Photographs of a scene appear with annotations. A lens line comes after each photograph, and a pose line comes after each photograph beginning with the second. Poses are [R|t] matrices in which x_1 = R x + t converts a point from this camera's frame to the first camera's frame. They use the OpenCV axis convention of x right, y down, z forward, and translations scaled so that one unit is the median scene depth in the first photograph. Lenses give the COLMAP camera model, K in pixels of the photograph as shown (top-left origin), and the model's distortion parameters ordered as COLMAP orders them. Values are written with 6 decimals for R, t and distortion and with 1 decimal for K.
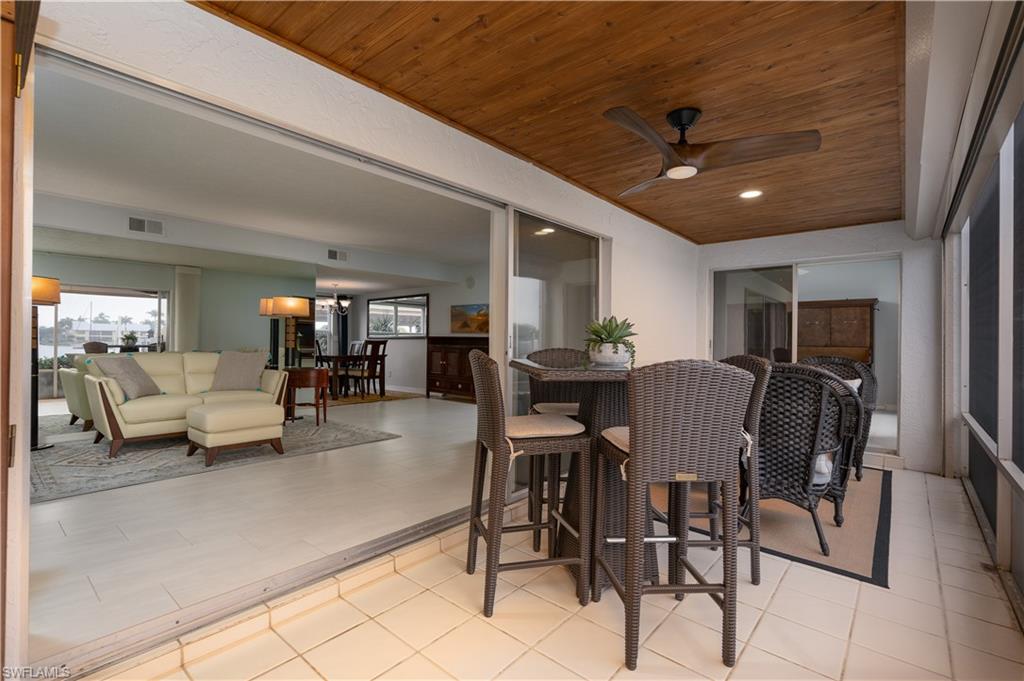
lens RADIAL K [[473.2, 0, 516.0], [0, 473.2, 342.2], [0, 0, 1]] dist [0.001888, -0.000227]
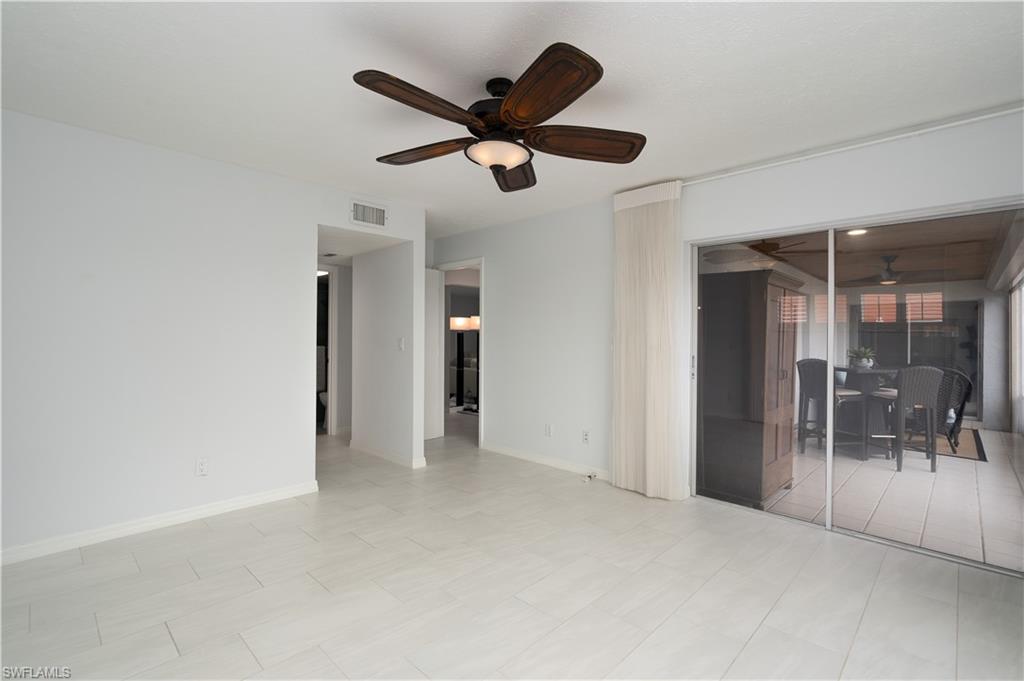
lens RADIAL K [[473.2, 0, 519.1], [0, 473.2, 340.9], [0, 0, 1]] dist [0.001888, -0.000227]
pose [[0.997824, 0.000271, -0.065929, -1.269795], [-0.000280, 1.000000, -0.000121, -0.078970], [0.065929, 0.000139, 0.997824, -1.386742]]
